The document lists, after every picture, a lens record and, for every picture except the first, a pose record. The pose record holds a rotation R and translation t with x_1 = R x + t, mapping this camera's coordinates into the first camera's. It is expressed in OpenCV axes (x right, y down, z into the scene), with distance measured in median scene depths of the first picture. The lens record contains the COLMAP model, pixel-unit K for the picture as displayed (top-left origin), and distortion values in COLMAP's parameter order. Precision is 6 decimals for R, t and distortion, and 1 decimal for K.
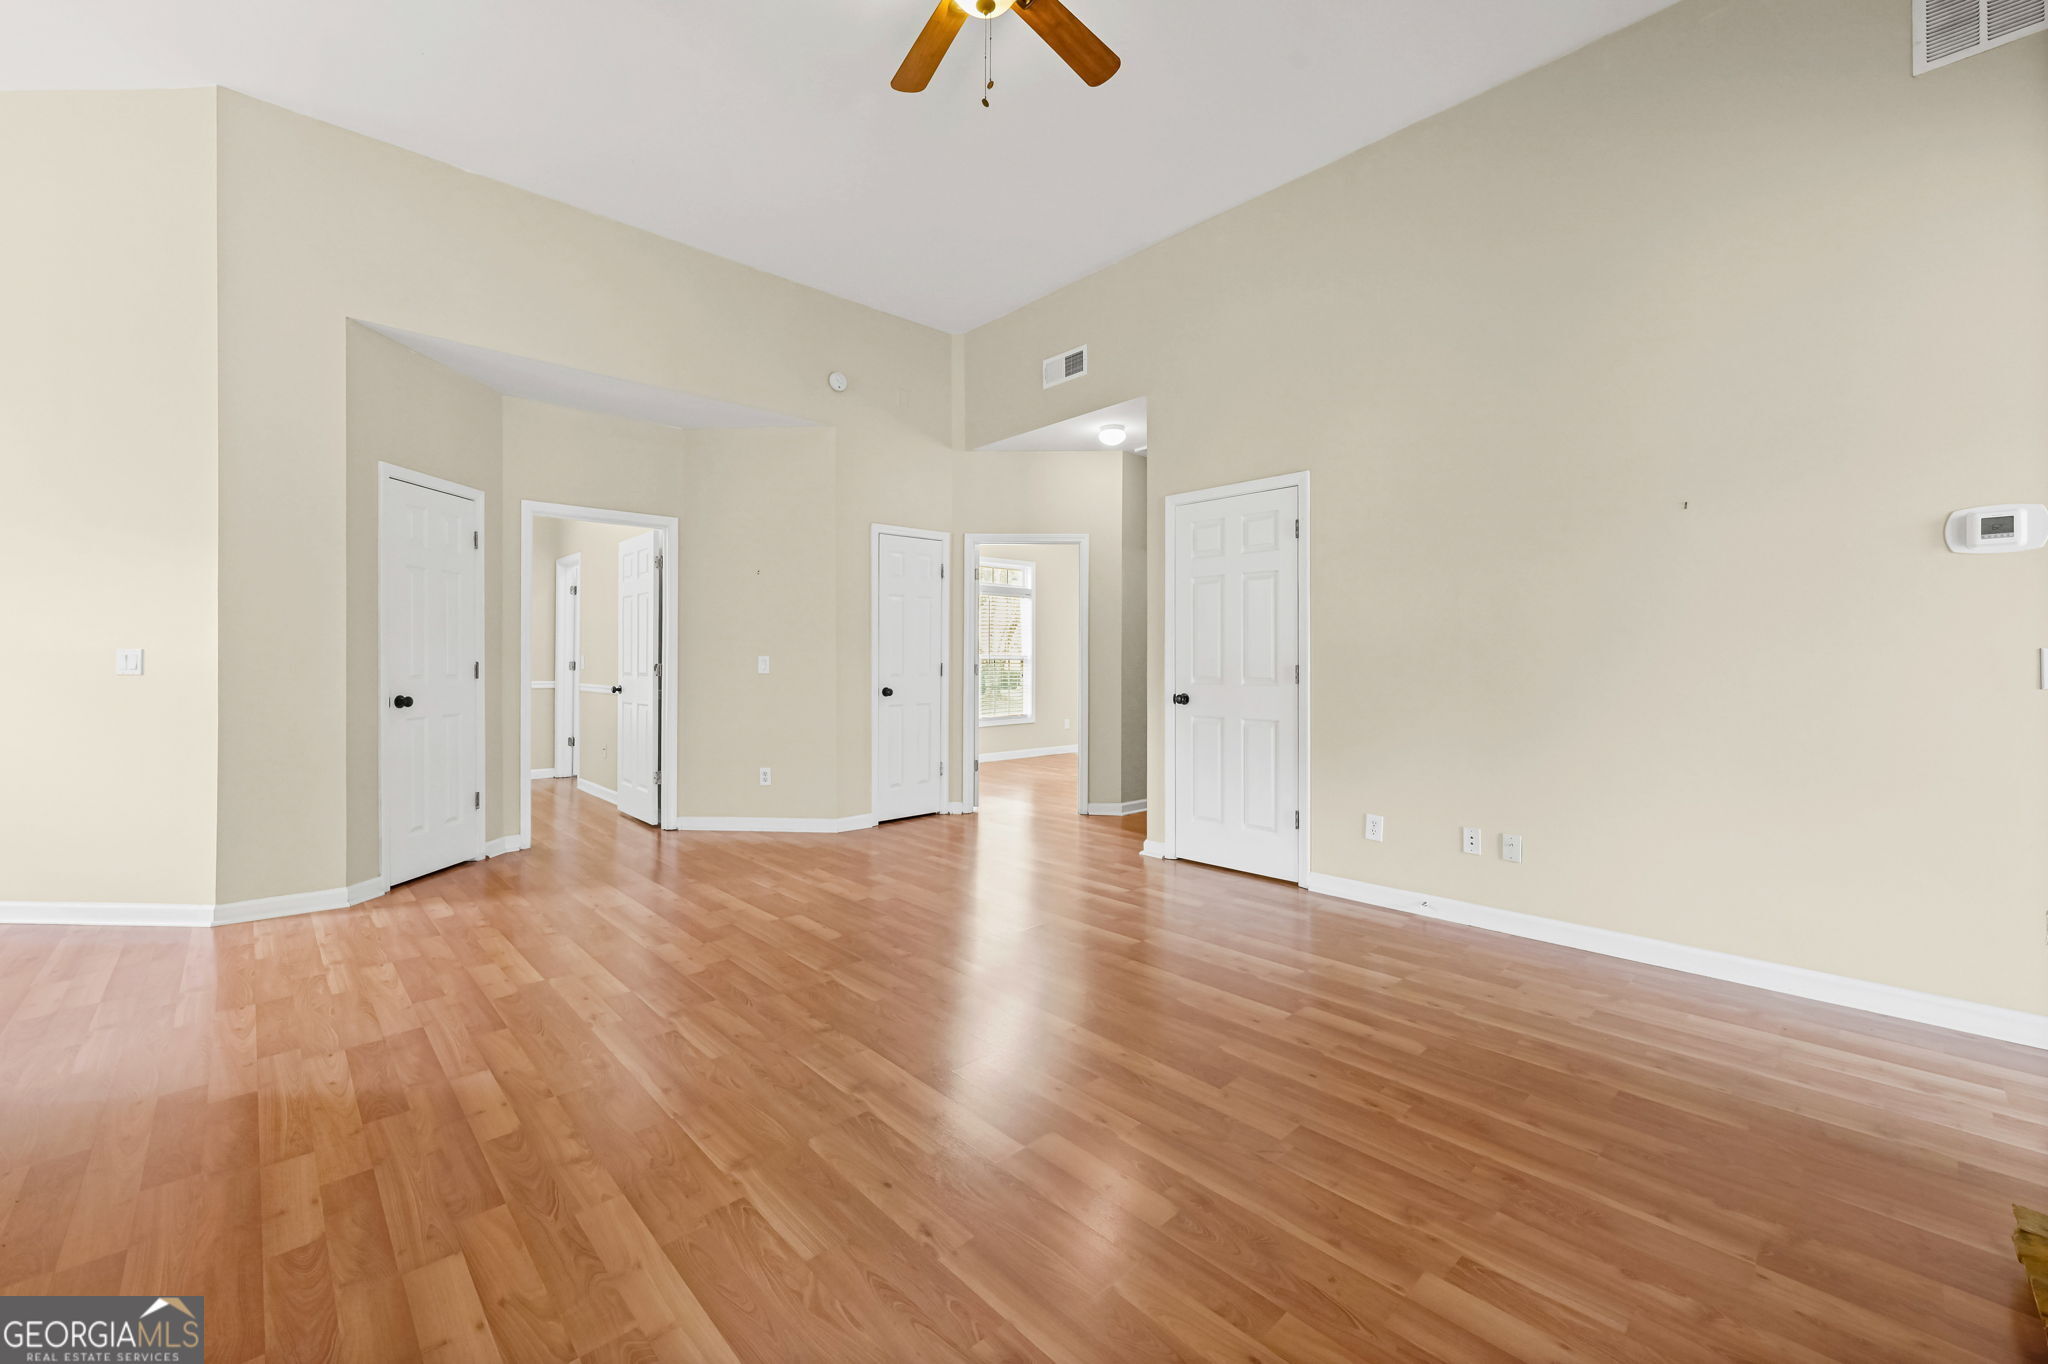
lens RADIAL K [[831.4, 0, 1009.4], [0, 831.4, 651.0], [0, 0, 1]] dist [-0.001993, -0.000076]
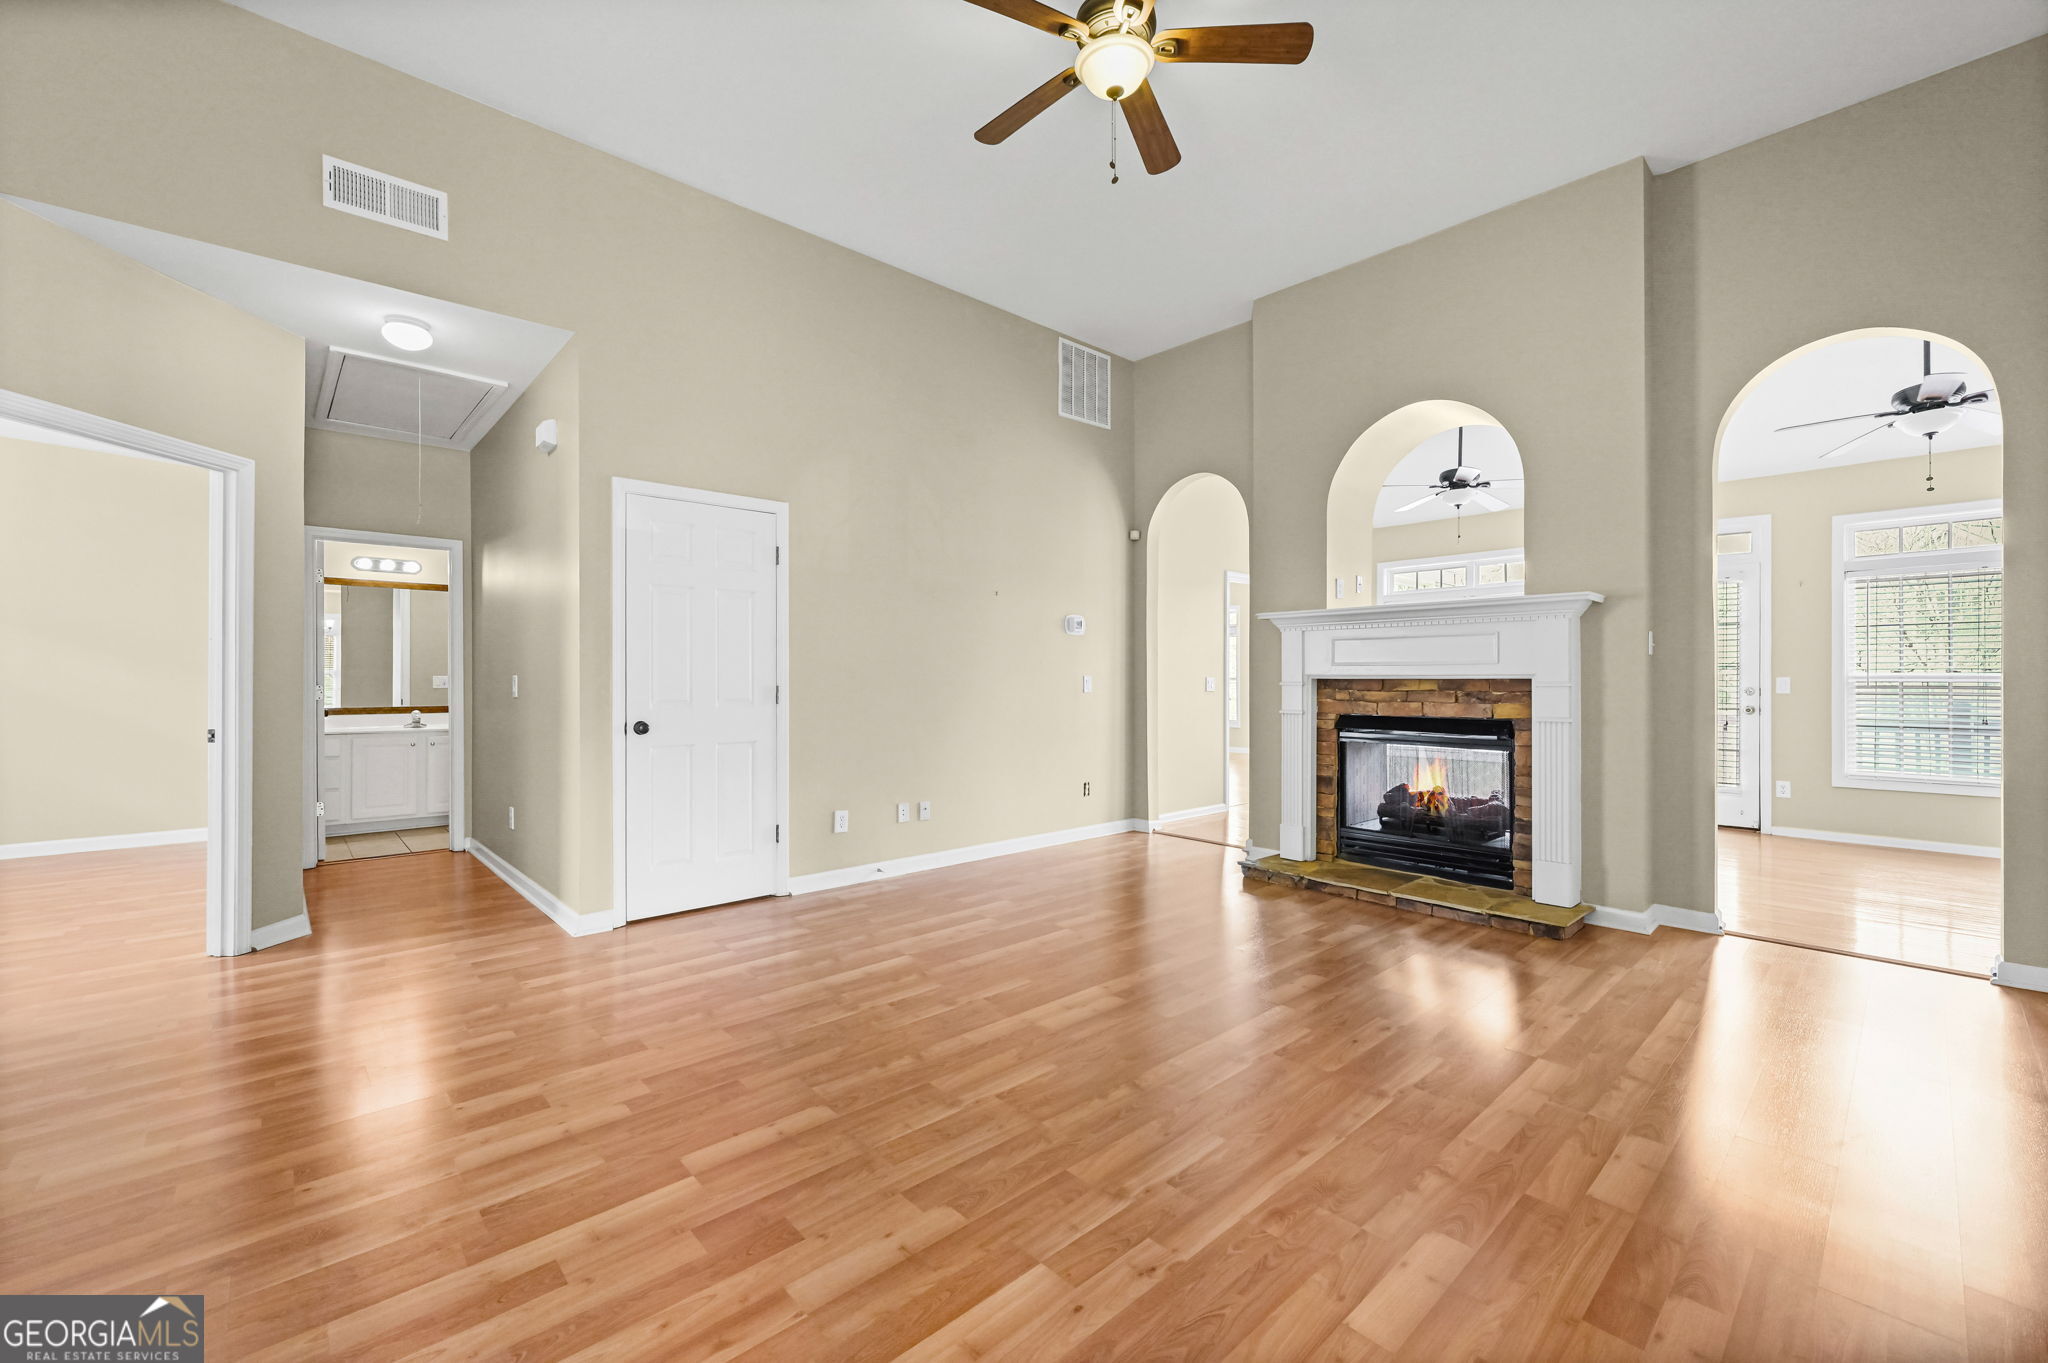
lens RADIAL K [[832.0, 0, 1027.1], [0, 832.0, 674.1], [0, 0, 1]] dist [-0.000646, -0.000155]
pose [[-0.005402, 0.004329, 0.999976, -1.070319], [-0.013612, 0.999898, -0.004403, 0.003801], [-0.999893, -0.013636, -0.005343, 1.054412]]
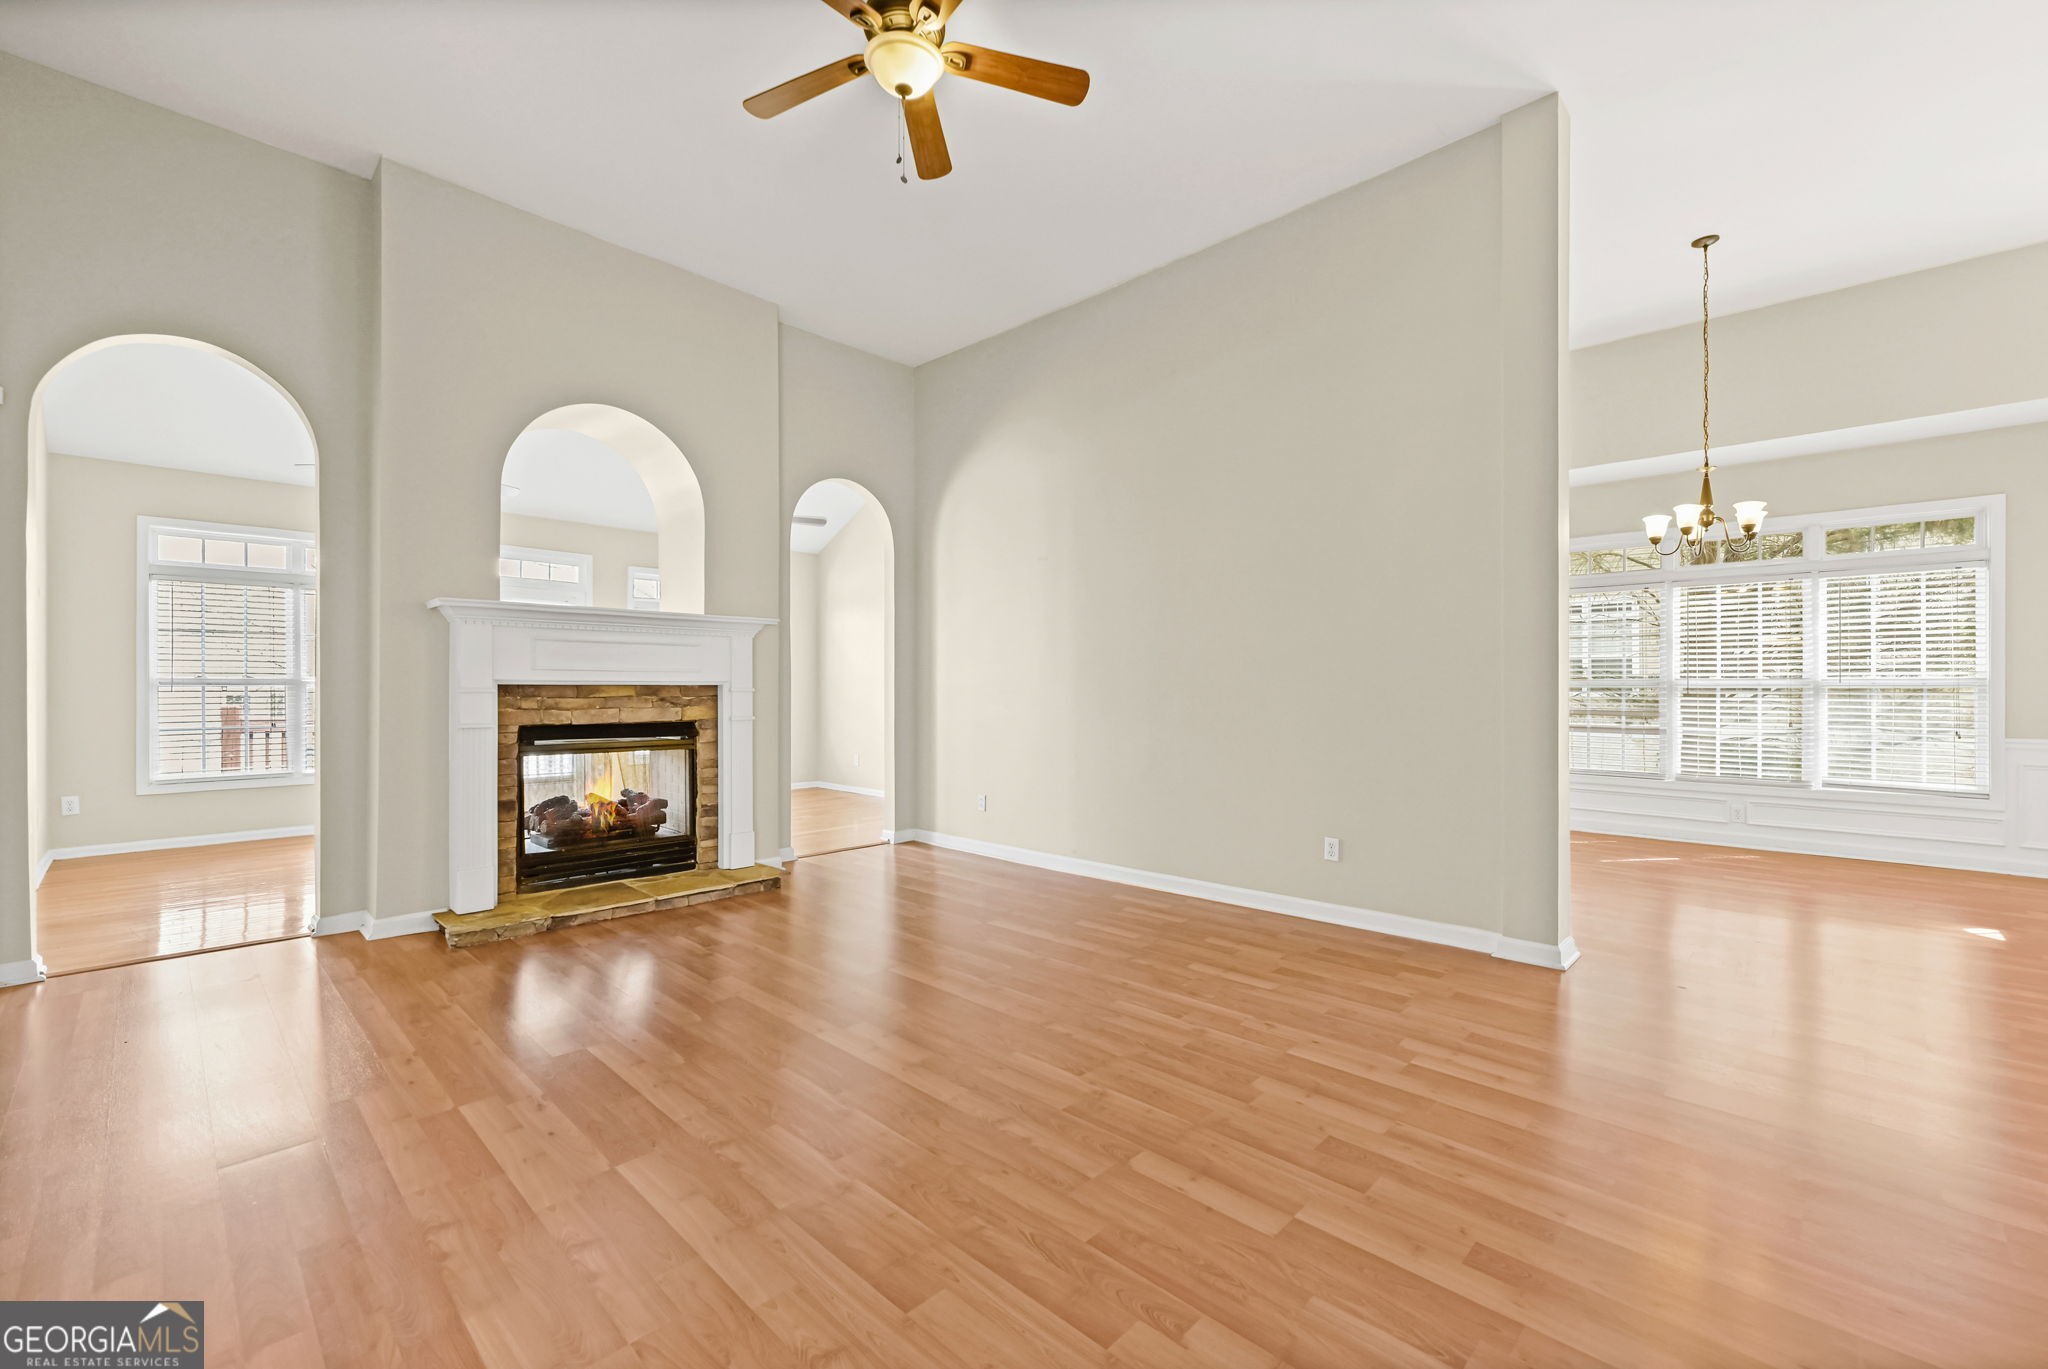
lens RADIAL K [[832.0, 0, 1027.1], [0, 832.0, 677.1], [0, 0, 1]] dist [-0.000646, -0.000155]
pose [[-0.997932, -0.003128, -0.064209, -0.114834], [-0.001465, 0.999663, -0.025921, 0.021694], [0.064269, -0.025773, -0.997600, 1.973481]]
